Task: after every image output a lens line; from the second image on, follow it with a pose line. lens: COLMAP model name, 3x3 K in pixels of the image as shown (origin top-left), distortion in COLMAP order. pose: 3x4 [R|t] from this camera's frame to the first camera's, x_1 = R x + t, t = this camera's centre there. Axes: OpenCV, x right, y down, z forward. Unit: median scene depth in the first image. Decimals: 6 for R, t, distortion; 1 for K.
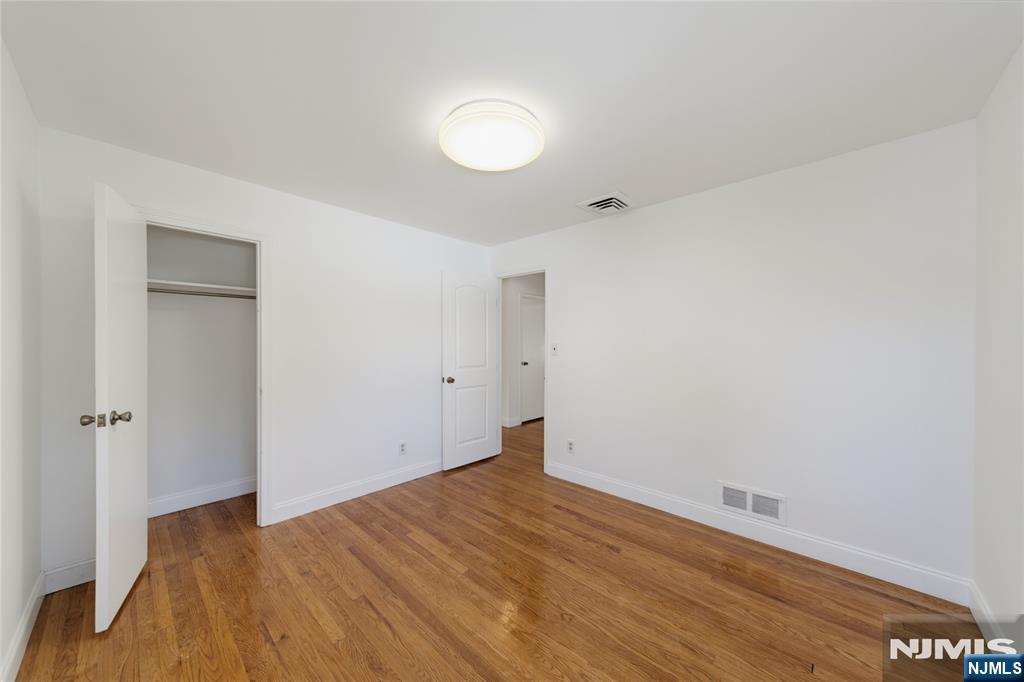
lens RADIAL K [[360.4, 0, 509.9], [0, 360.4, 343.3], [0, 0, 1]] dist [0.007090, -0.000259]
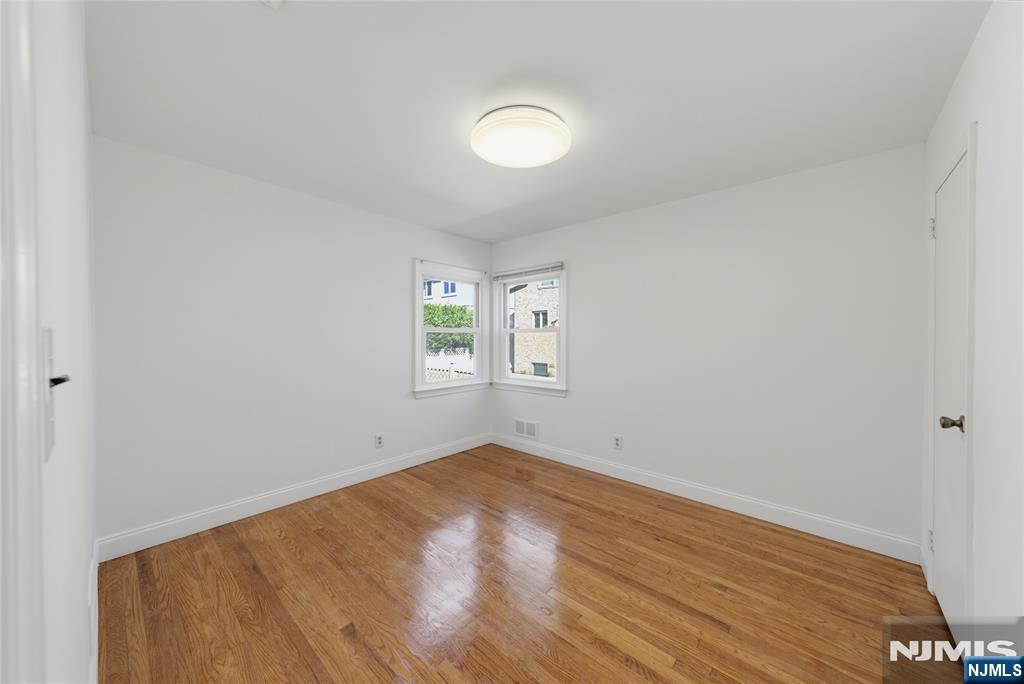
lens RADIAL K [[360.4, 0, 503.1], [0, 360.4, 341.8], [0, 0, 1]] dist [0.007090, -0.000259]
pose [[-0.999942, -0.006970, -0.008267, 0.005364], [-0.007122, 0.999804, 0.018456, 0.000027], [0.008137, 0.018514, -0.999795, 1.579268]]
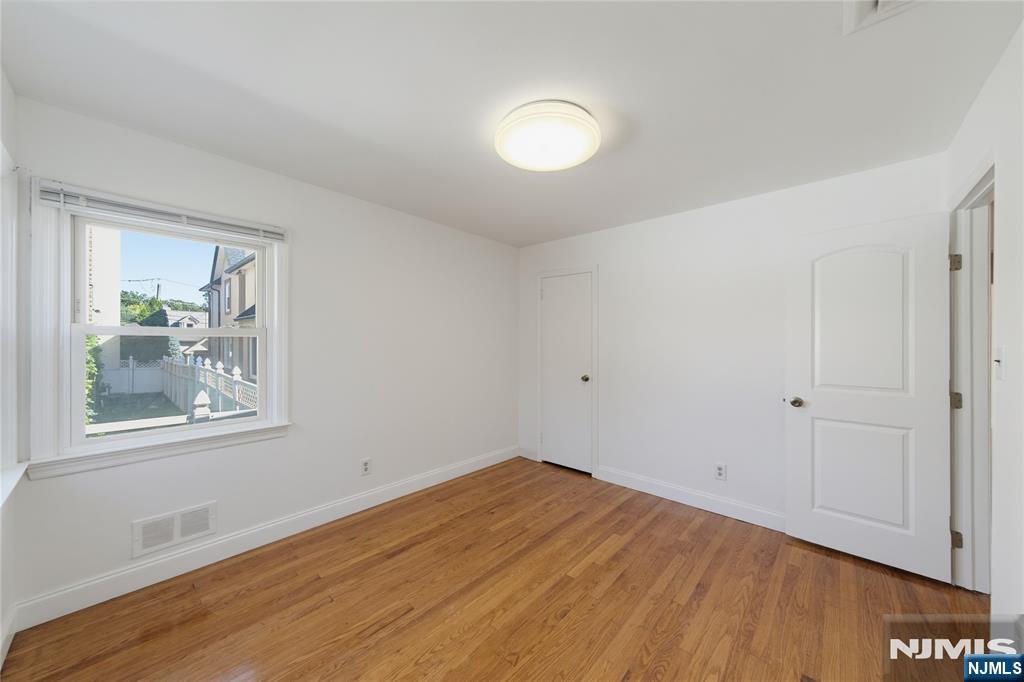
lens RADIAL K [[360.4, 0, 508.6], [0, 360.4, 344.8], [0, 0, 1]] dist [0.007090, -0.000259]
pose [[0.009911, 0.002200, -0.999948, 0.723293], [-0.009383, 0.999954, 0.002107, -0.000519], [0.999907, 0.009361, 0.009931, 0.685381]]
